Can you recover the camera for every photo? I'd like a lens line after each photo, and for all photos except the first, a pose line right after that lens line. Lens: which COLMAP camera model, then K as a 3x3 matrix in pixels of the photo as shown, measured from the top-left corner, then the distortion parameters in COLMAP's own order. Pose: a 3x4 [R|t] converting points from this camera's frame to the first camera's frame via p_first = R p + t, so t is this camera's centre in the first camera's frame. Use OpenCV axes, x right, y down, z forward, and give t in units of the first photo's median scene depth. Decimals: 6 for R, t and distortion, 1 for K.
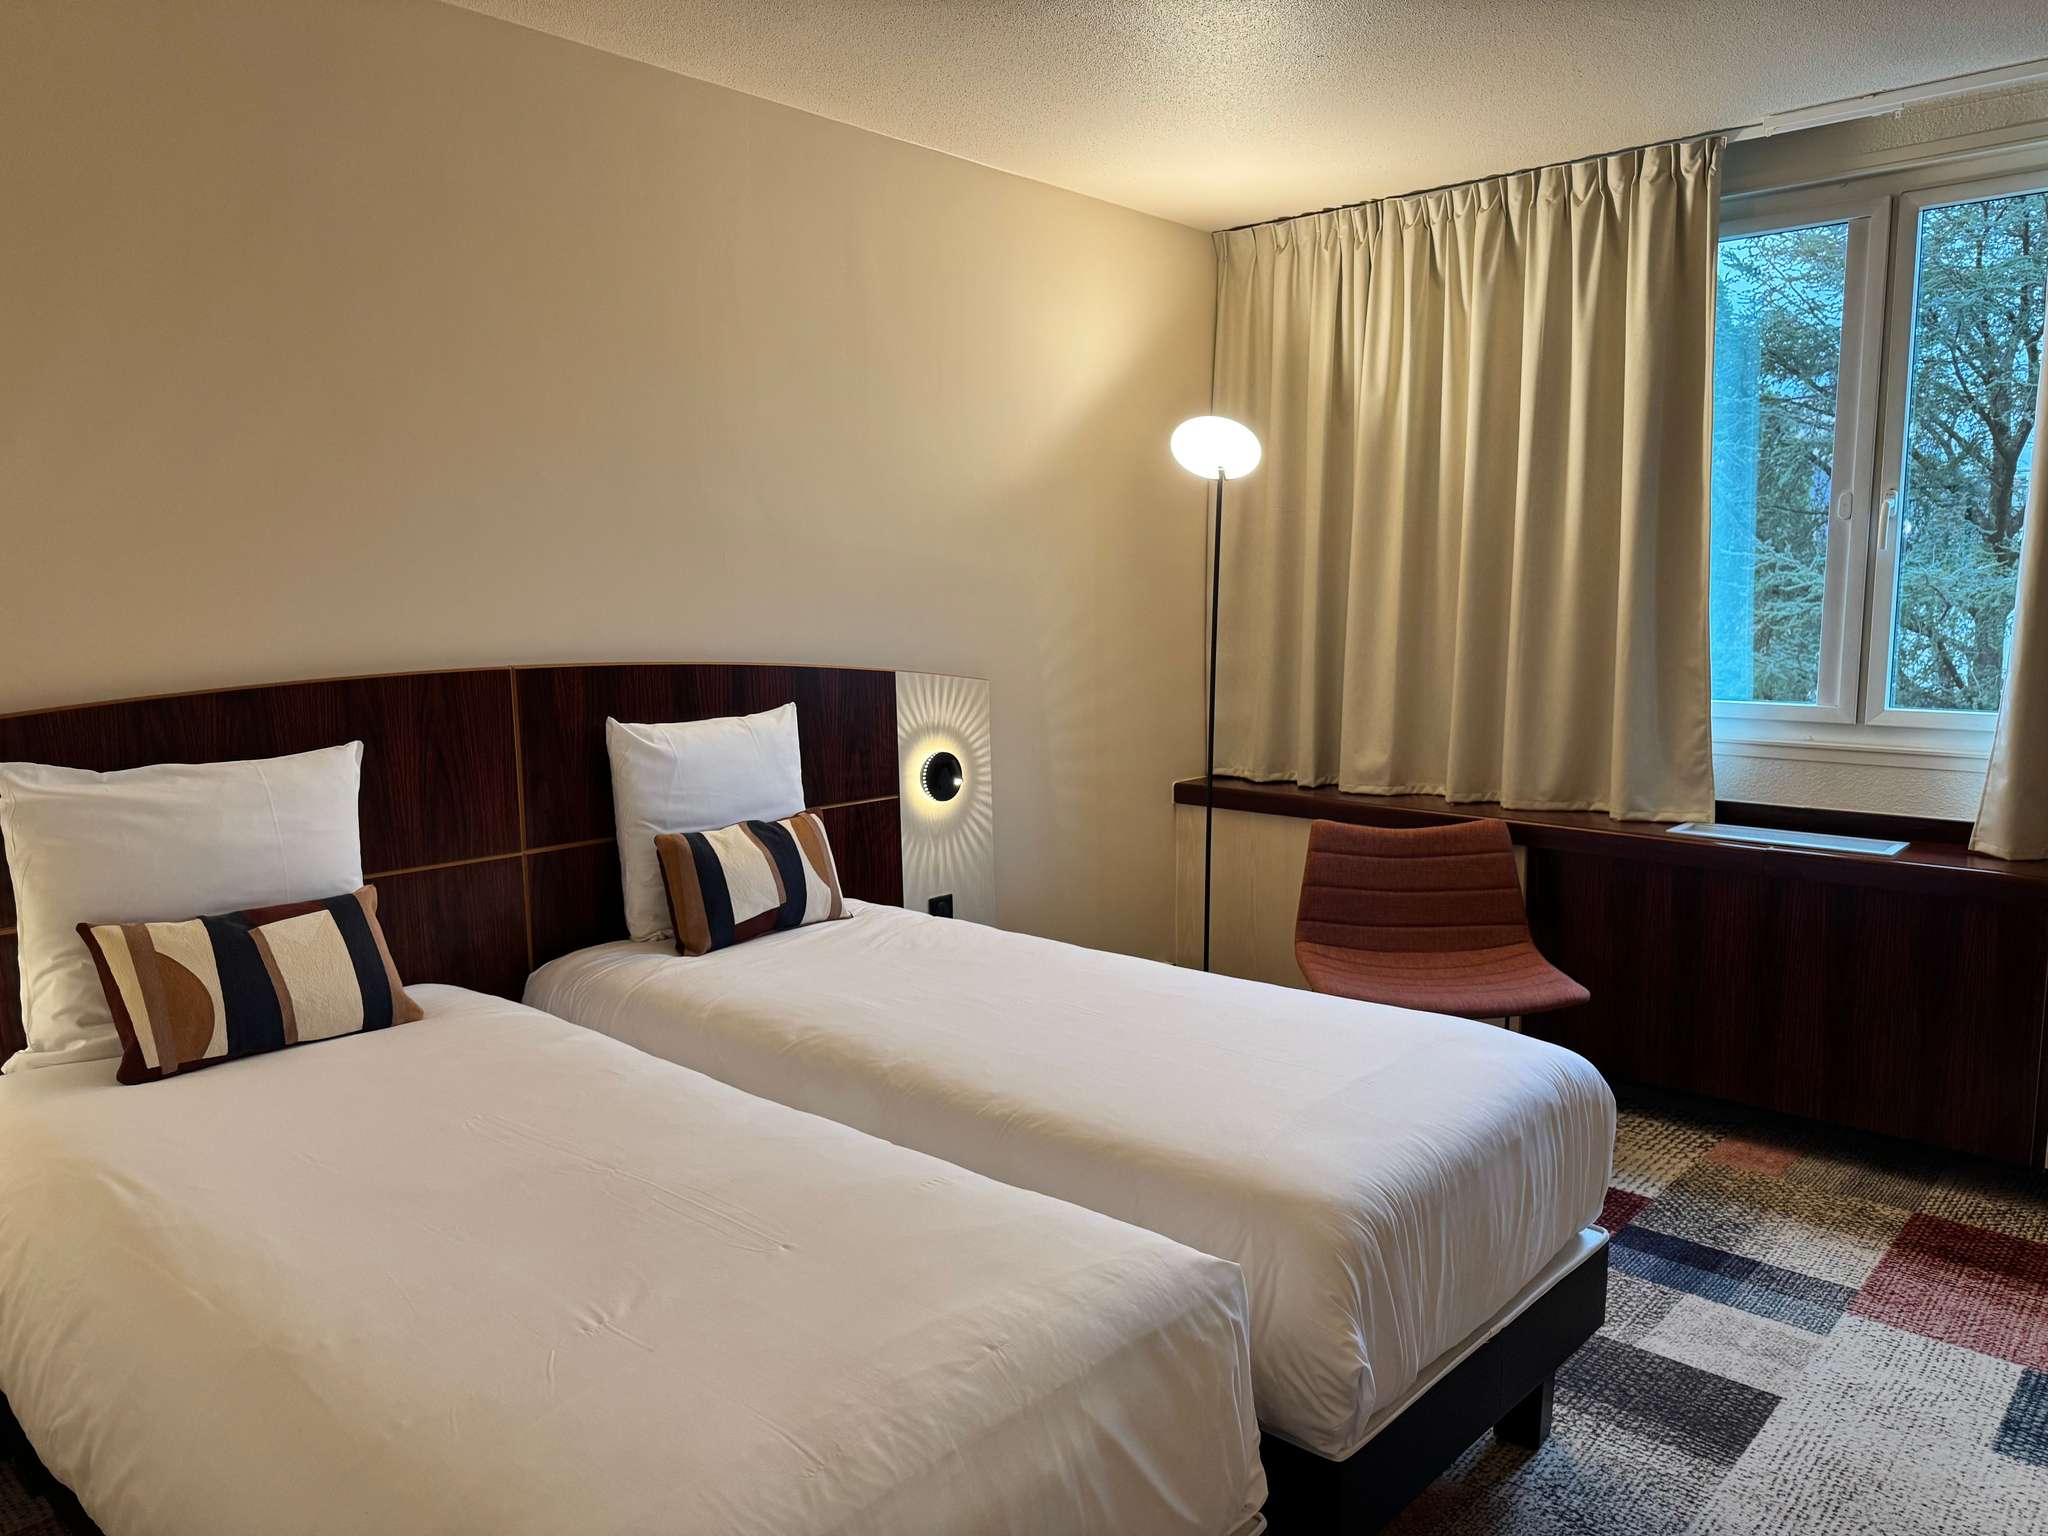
lens RADIAL K [[1451.1, 0, 1024.0], [0, 1451.1, 768.0], [0, 0, 1]] dist [0.055711, -0.064571]
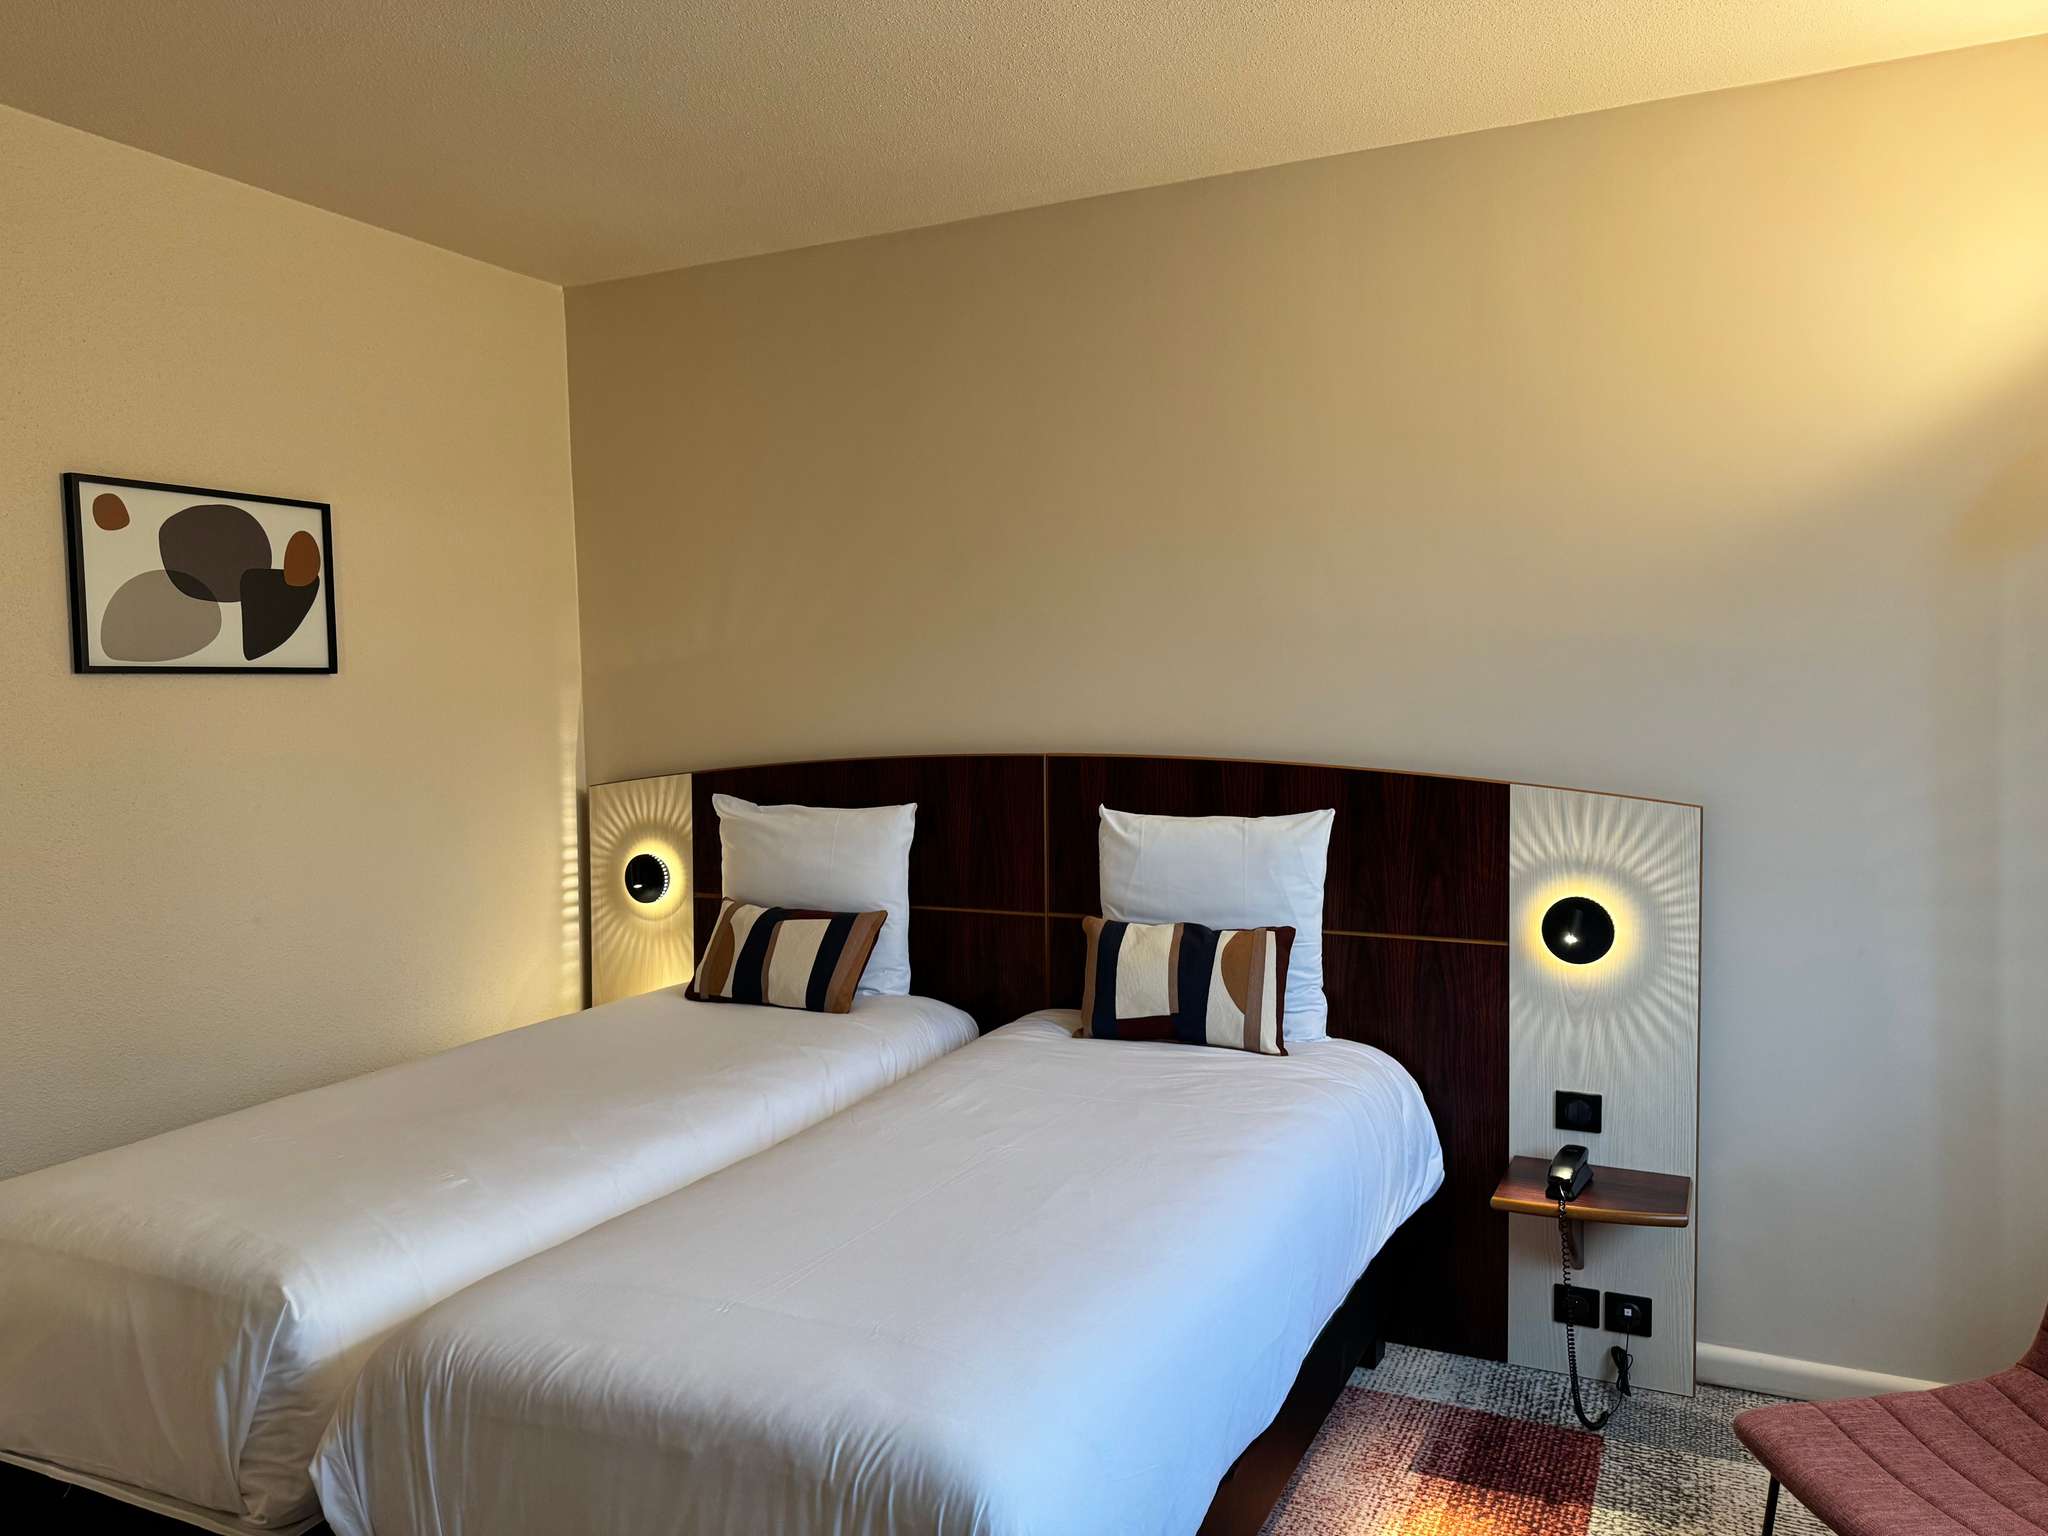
lens RADIAL K [[1456.8, 0, 1024.0], [0, 1456.8, 768.0], [0, 0, 1]] dist [0.090904, -0.051072]
pose [[0.256838, 0.051878, -0.965061, 0.754058], [-0.104772, 0.994168, 0.025559, -0.083926], [0.960759, 0.094547, 0.260775, 0.660197]]
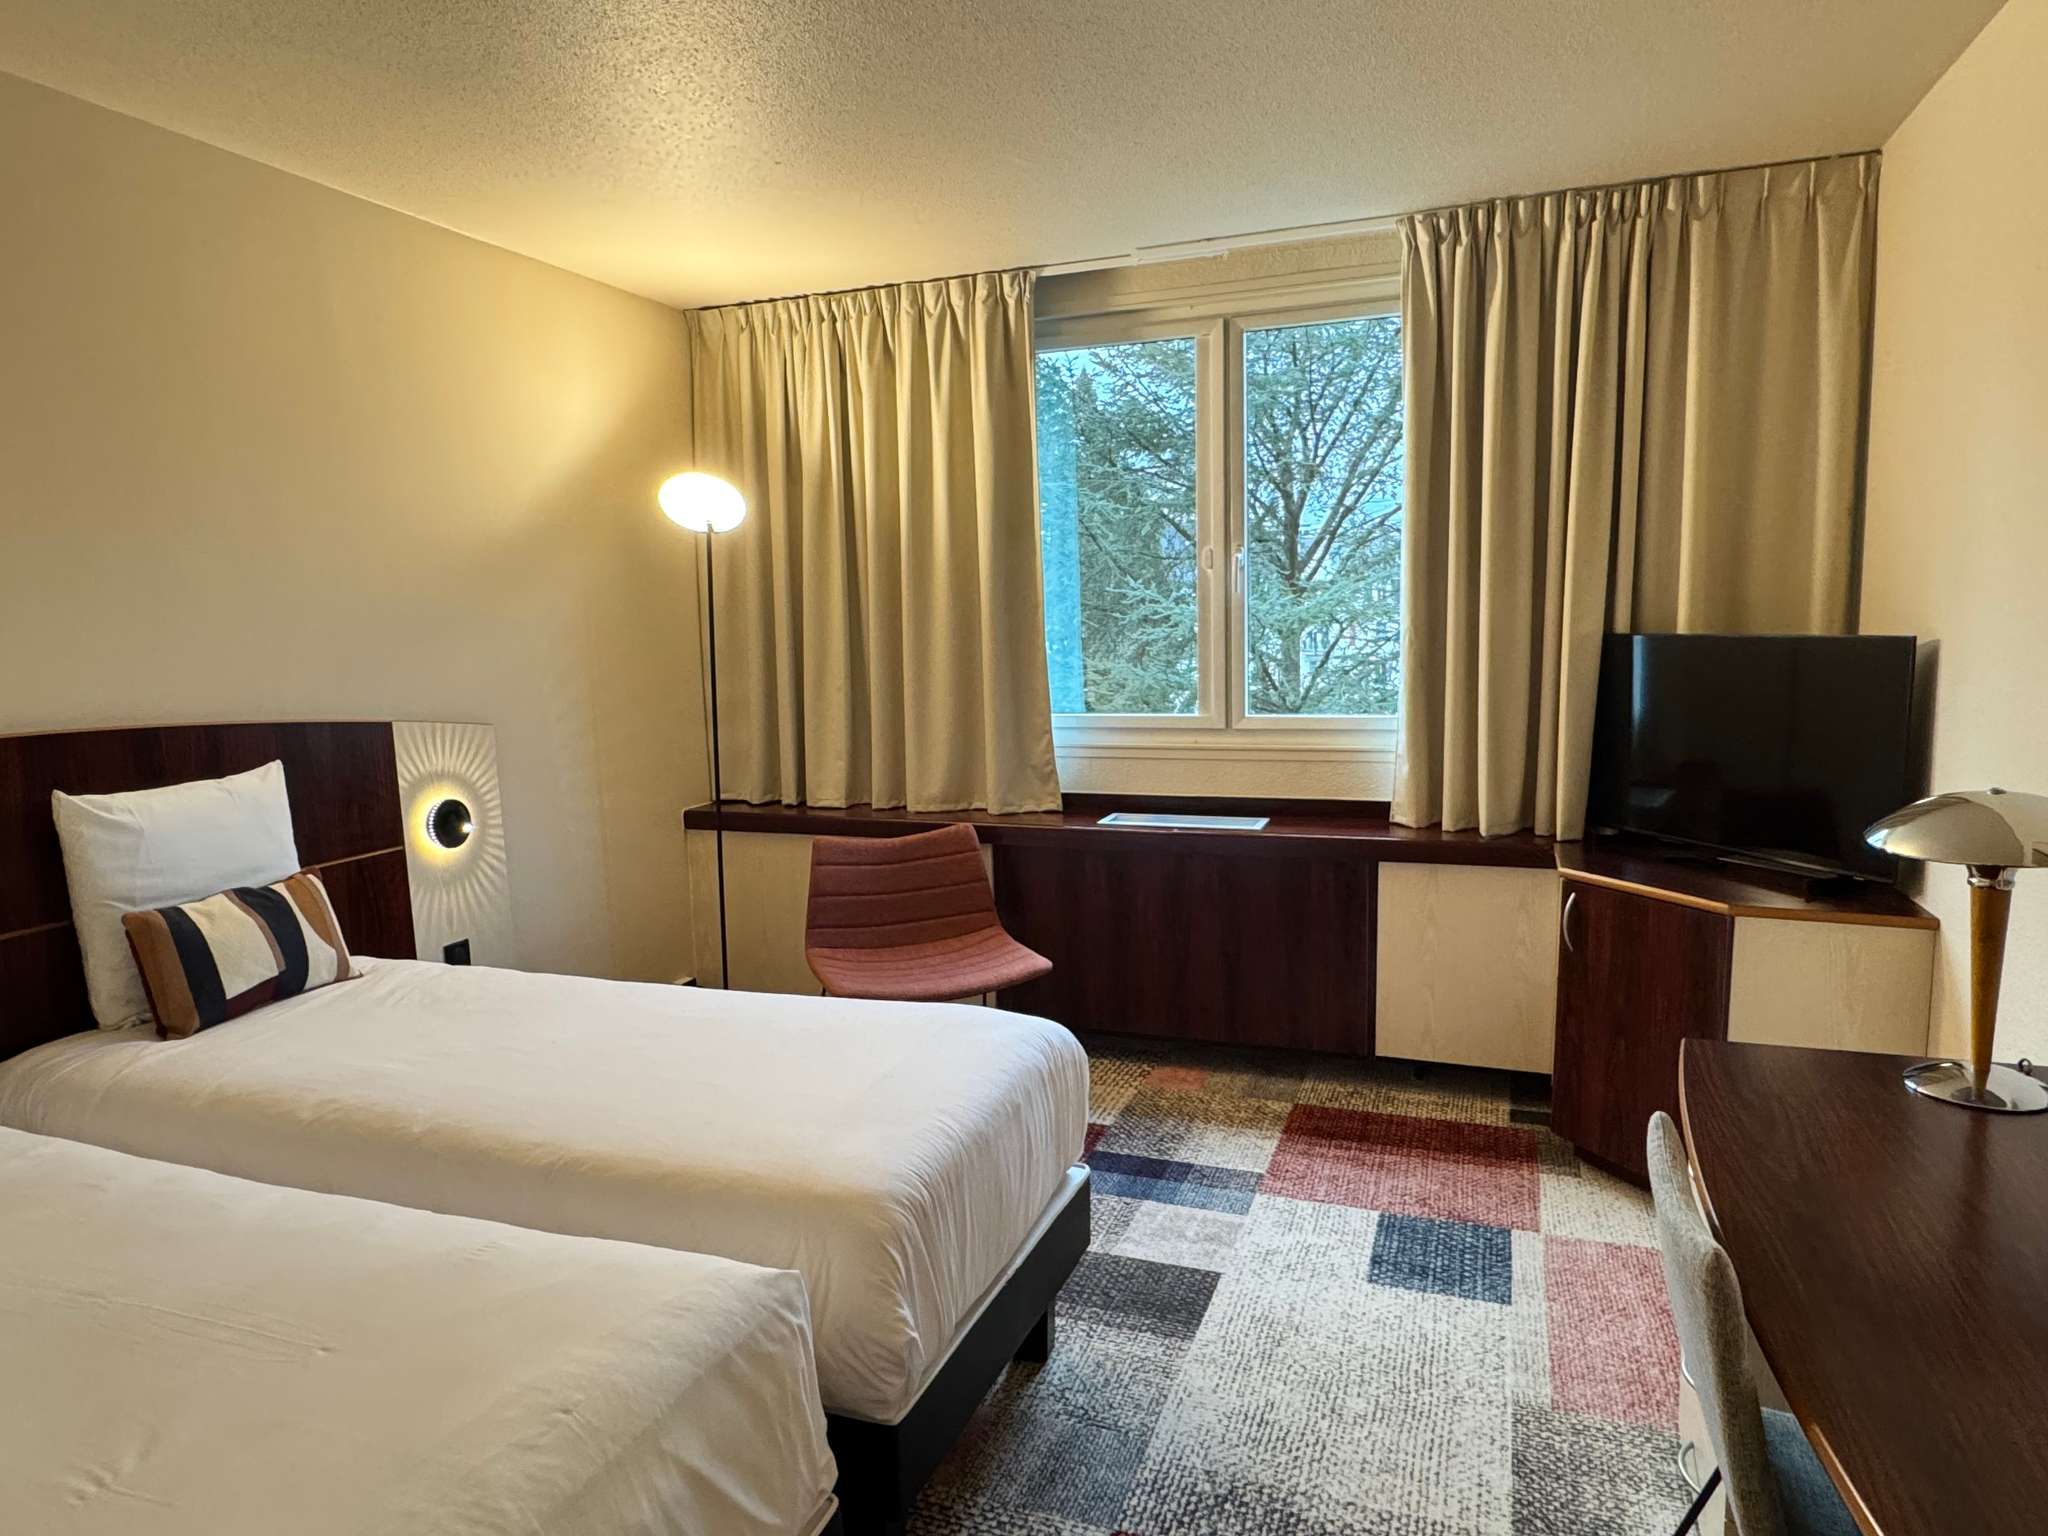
lens RADIAL K [[1281.7, 0, 1022.0], [0, 1281.7, 762.7], [0, 0, 1]] dist [-0.002604, -0.001057]
pose [[0.928889, -0.060056, 0.365455, -0.012159], [0.064766, 0.997900, -0.000632, -0.012800], [-0.364650, 0.024256, 0.930829, 0.027002]]
